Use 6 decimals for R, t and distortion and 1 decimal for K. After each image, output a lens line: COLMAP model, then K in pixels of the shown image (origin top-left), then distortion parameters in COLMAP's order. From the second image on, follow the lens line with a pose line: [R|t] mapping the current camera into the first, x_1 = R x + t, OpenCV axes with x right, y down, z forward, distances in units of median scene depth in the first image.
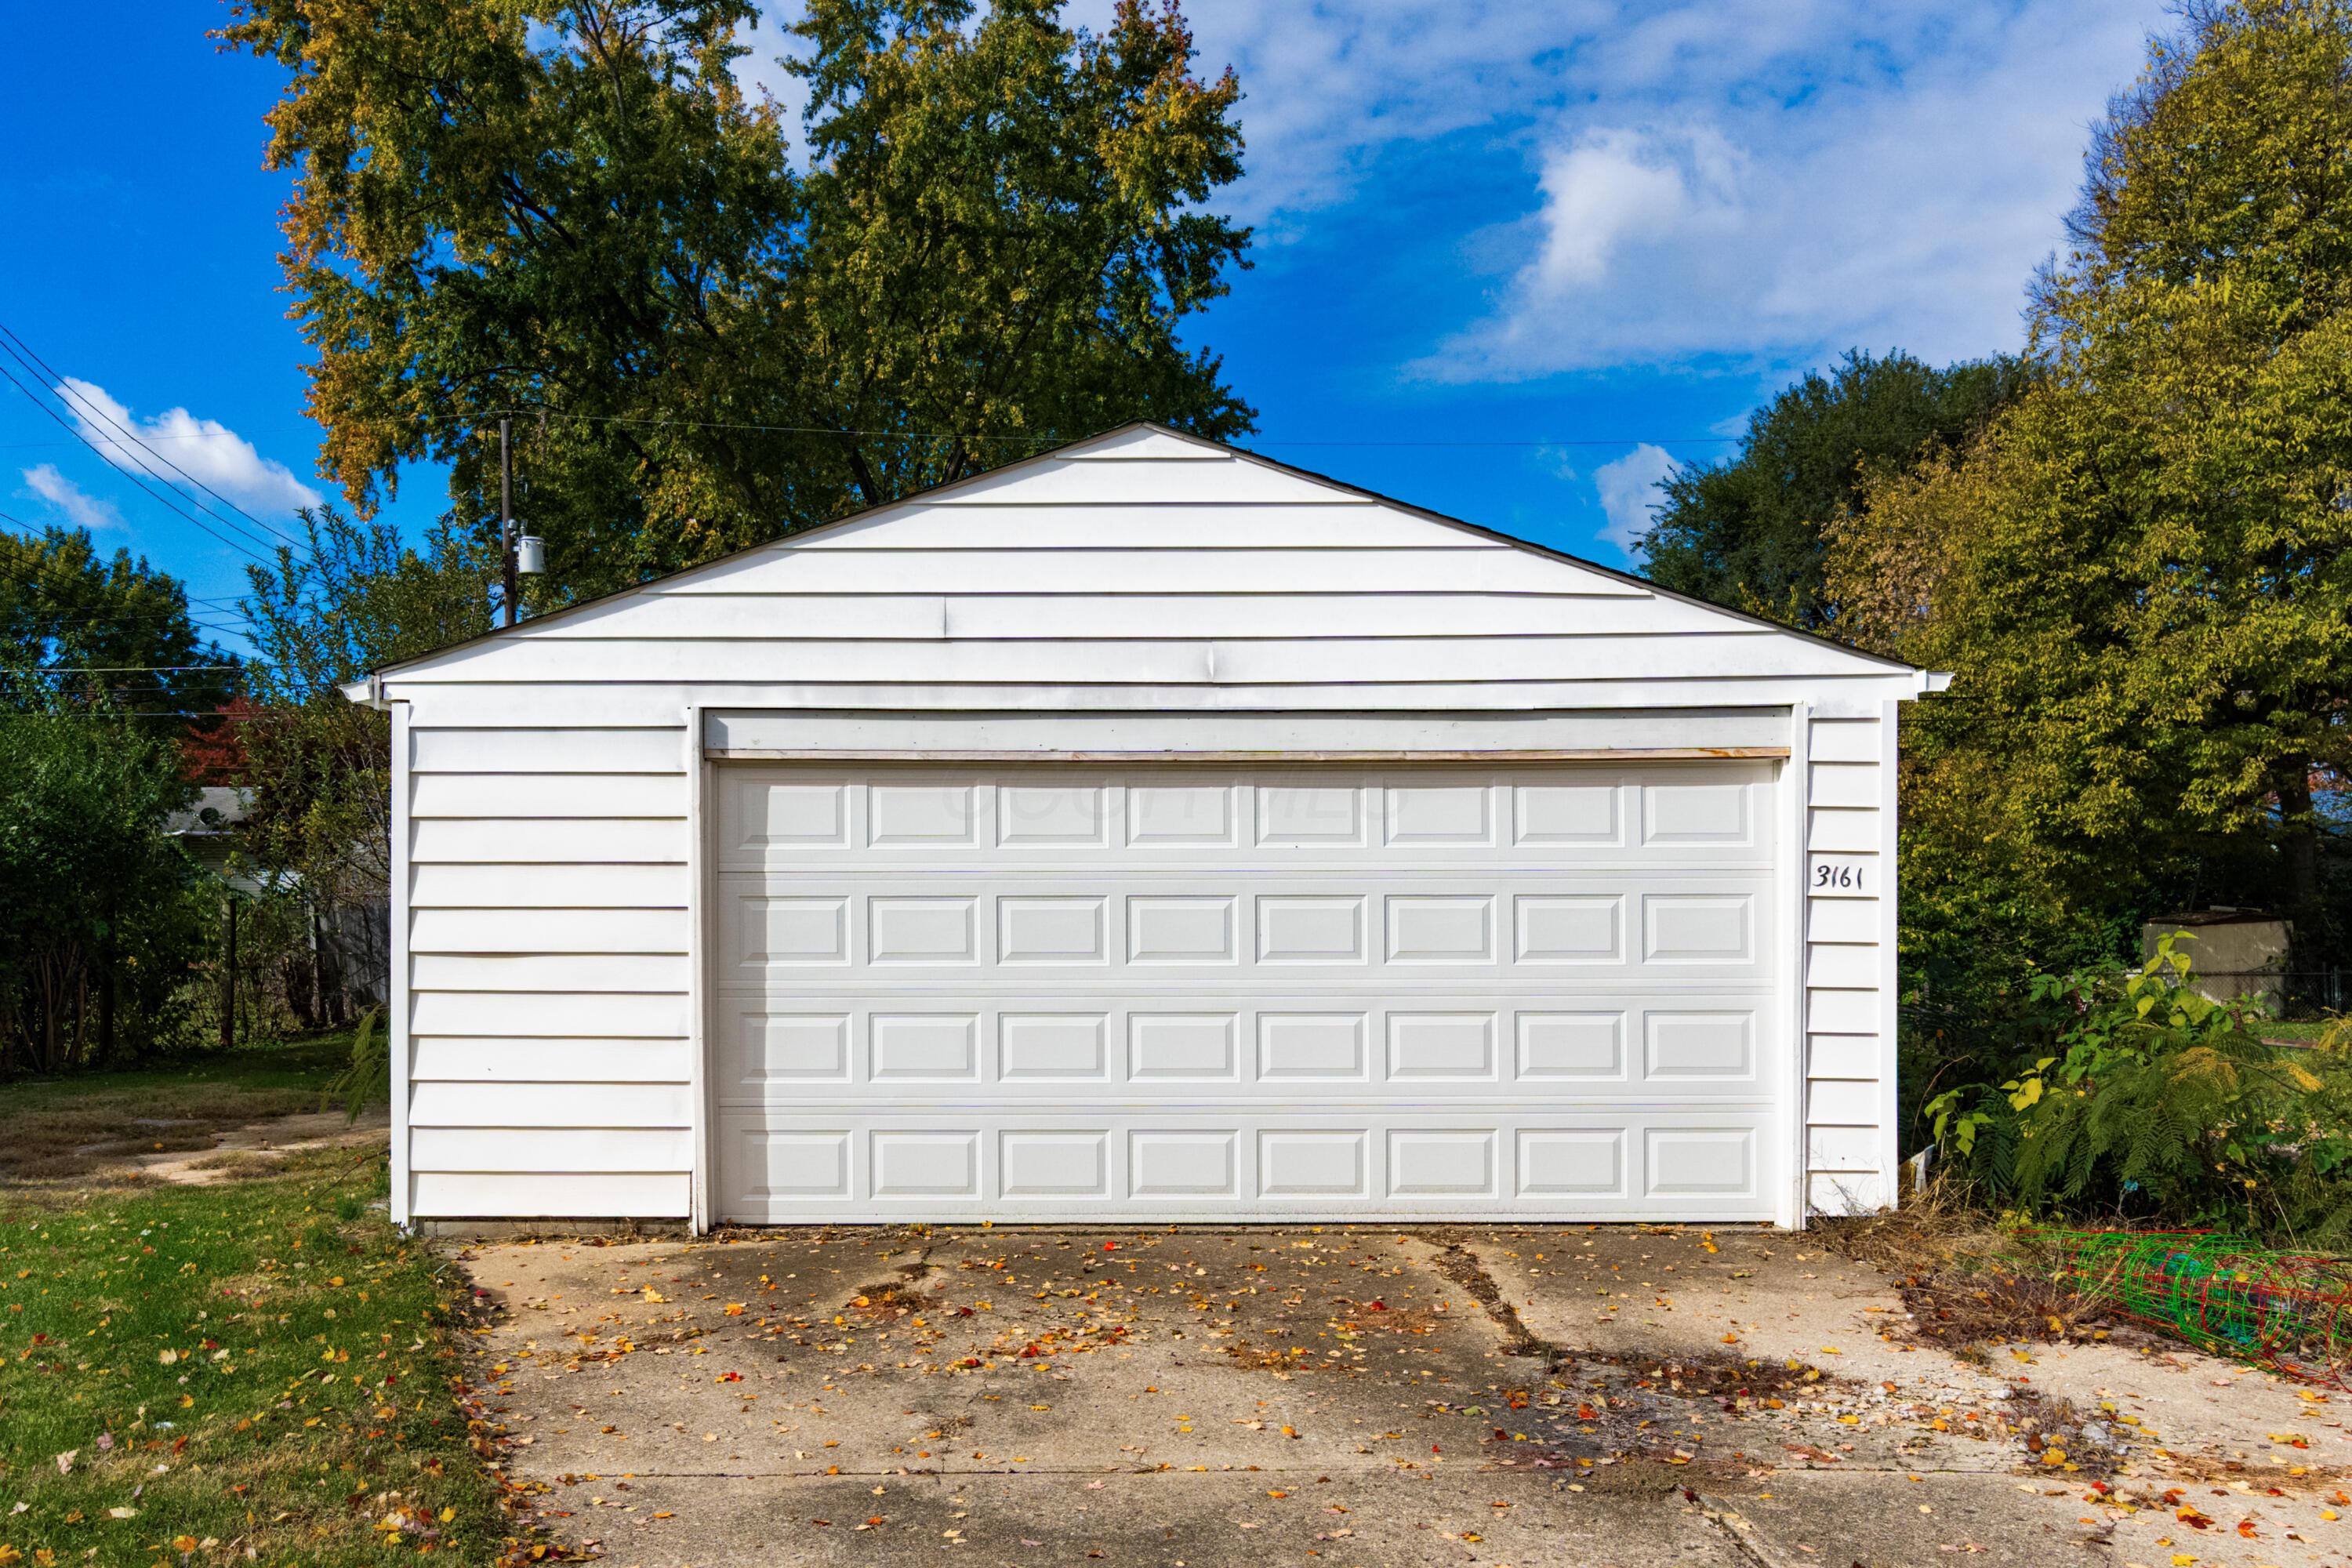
lens RADIAL K [[1826.8, 0, 1061.2], [0, 1826.8, 943.8], [0, 0, 1]] dist [0.005911, -0.004026]
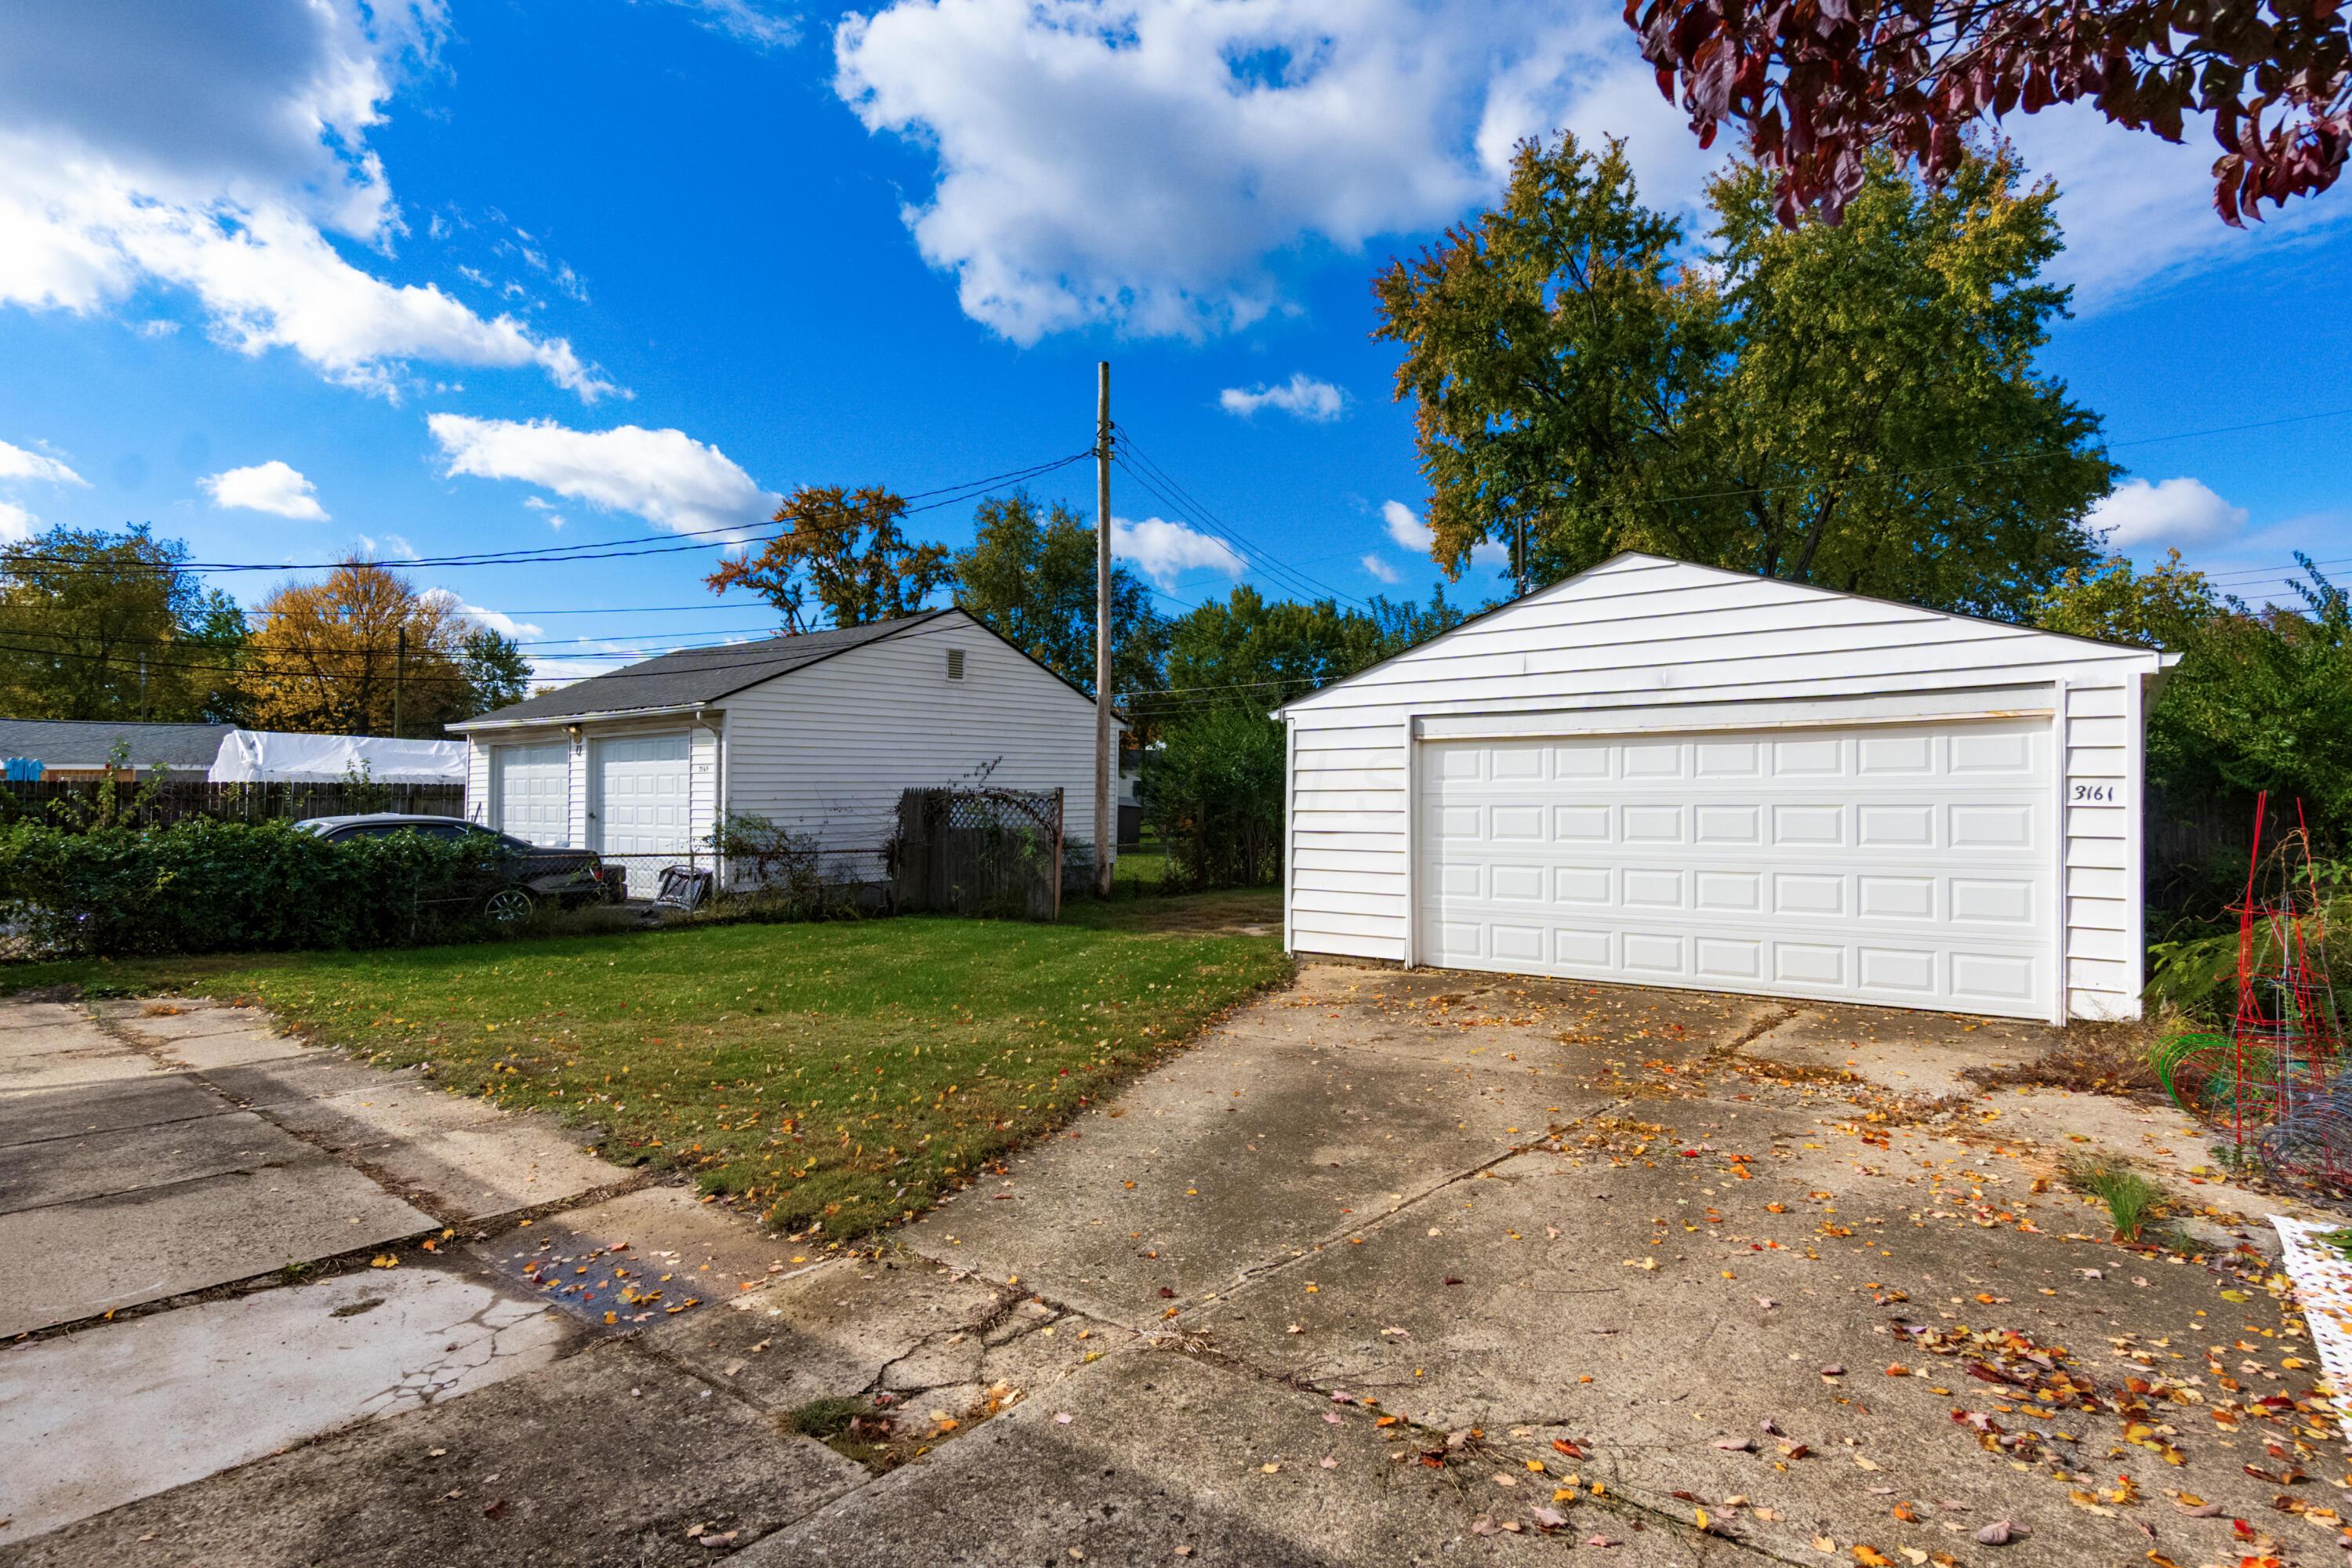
lens RADIAL K [[1176.4, 0, 1169.9], [0, 1176.4, 803.6], [0, 0, 1]] dist [-0.003533, -0.000991]
pose [[0.787164, -0.001071, -0.616742, 0.122729], [-0.008933, 0.999874, -0.013137, -0.002547], [0.616679, 0.015850, 0.787055, -0.065576]]
